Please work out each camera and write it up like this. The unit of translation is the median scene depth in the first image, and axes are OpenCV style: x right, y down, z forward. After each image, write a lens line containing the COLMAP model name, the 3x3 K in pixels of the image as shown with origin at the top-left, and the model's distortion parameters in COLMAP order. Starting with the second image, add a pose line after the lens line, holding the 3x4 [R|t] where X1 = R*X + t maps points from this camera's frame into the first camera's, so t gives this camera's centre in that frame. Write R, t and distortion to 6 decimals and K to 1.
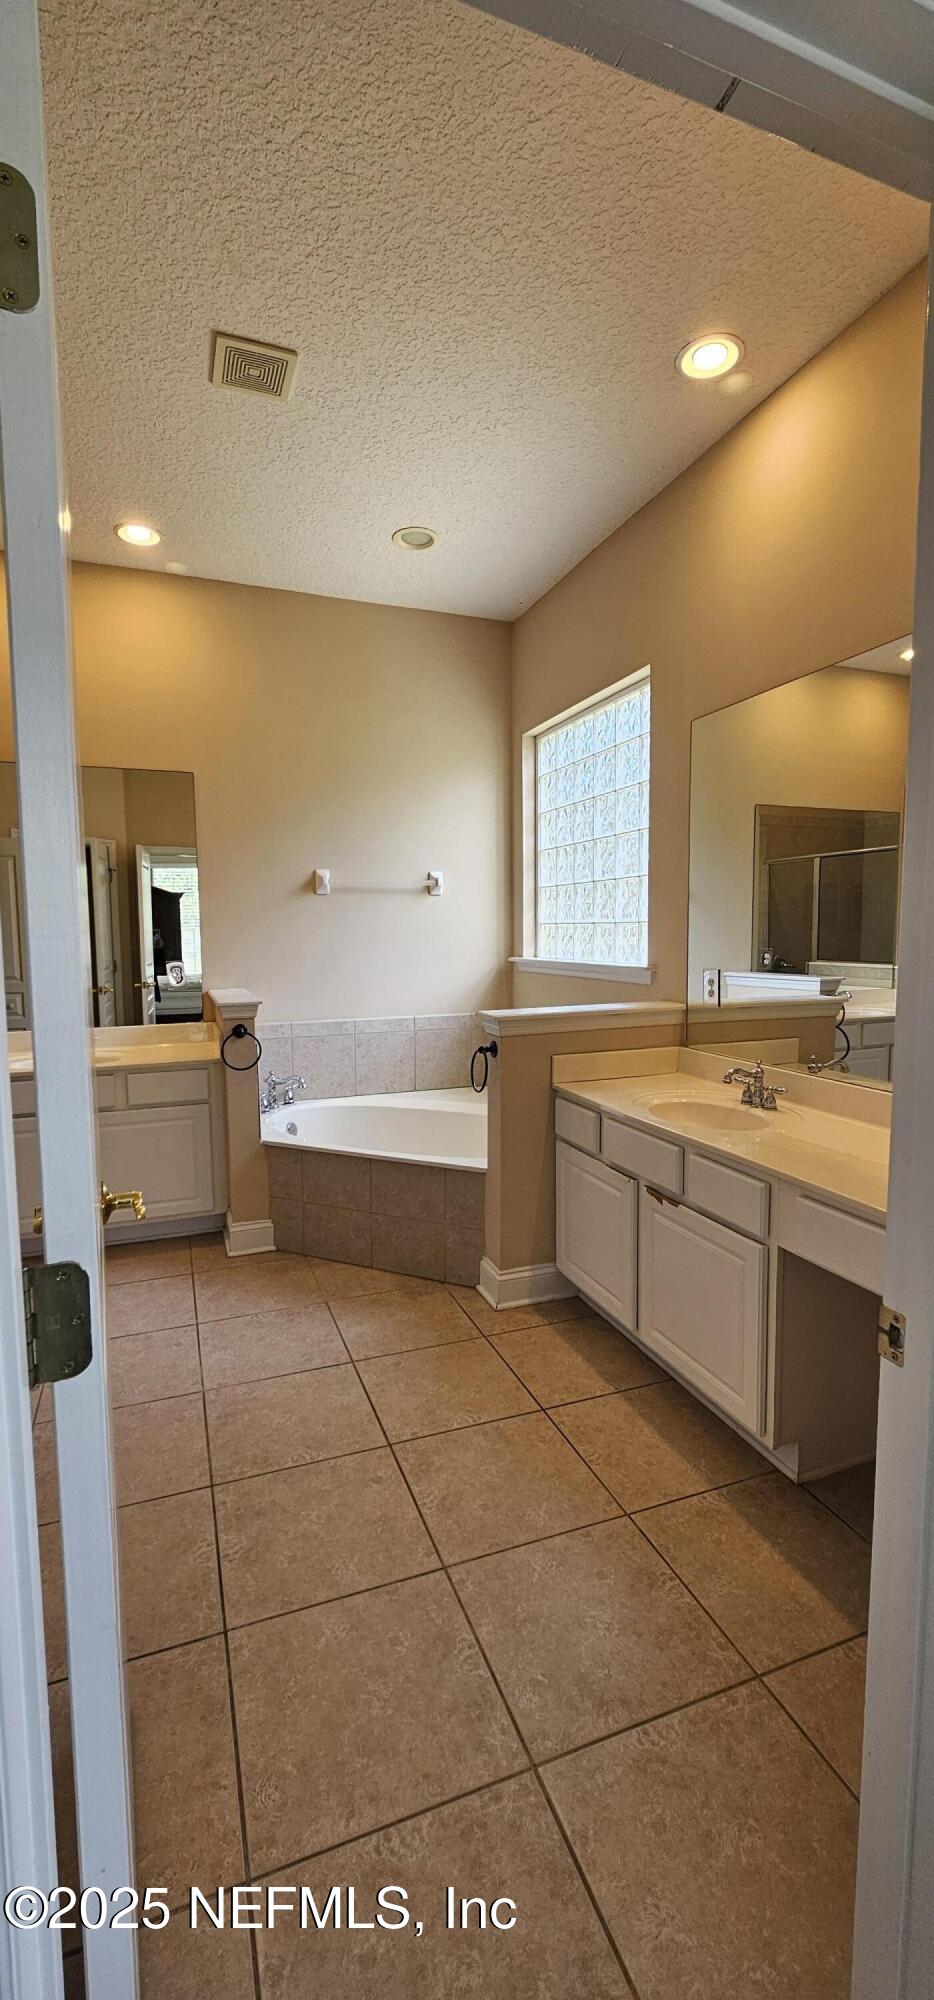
lens RADIAL K [[818.9, 0, 470.3], [0, 818.9, 1000.7], [0, 0, 1]] dist [0.001278, 0.000877]
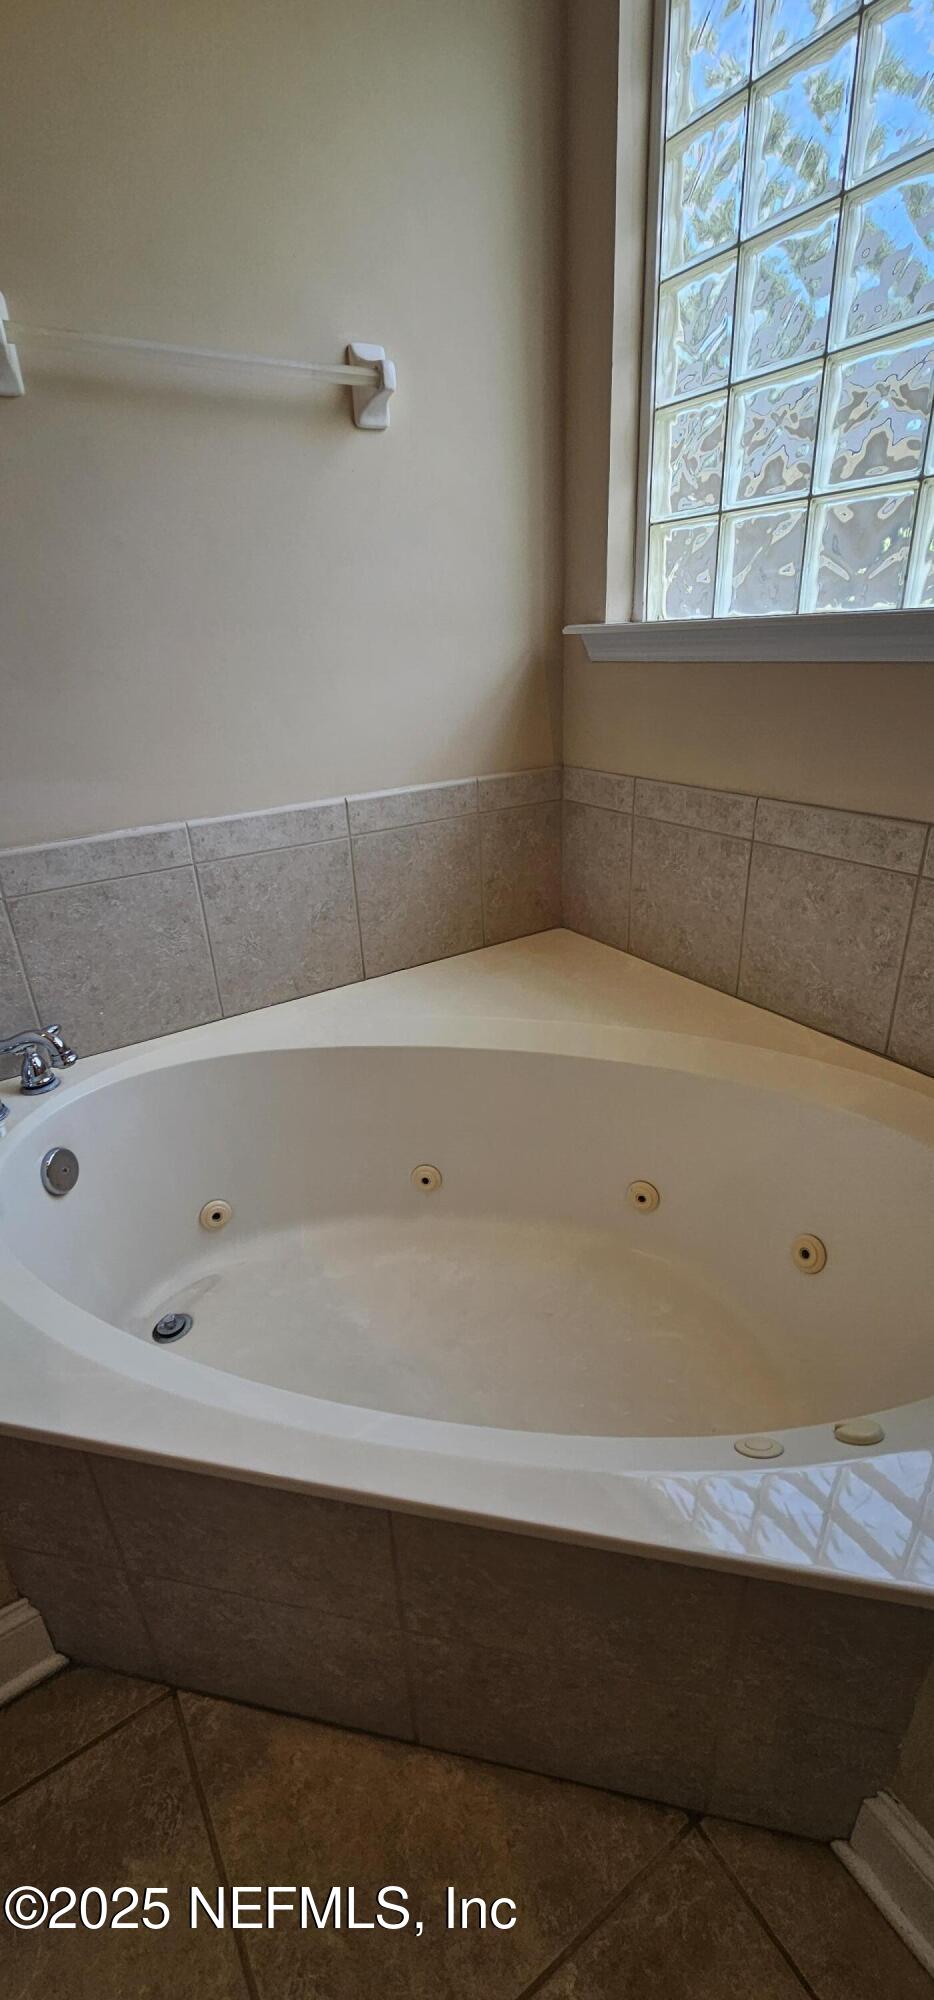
lens RADIAL K [[818.9, 0, 470.0], [0, 818.9, 999.9], [0, 0, 1]] dist [0.001278, 0.000877]
pose [[0.977007, -0.117960, 0.177604, -0.091696], [0.053452, 0.941920, 0.331557, -0.016349], [-0.206399, -0.314440, 0.926567, 0.607042]]
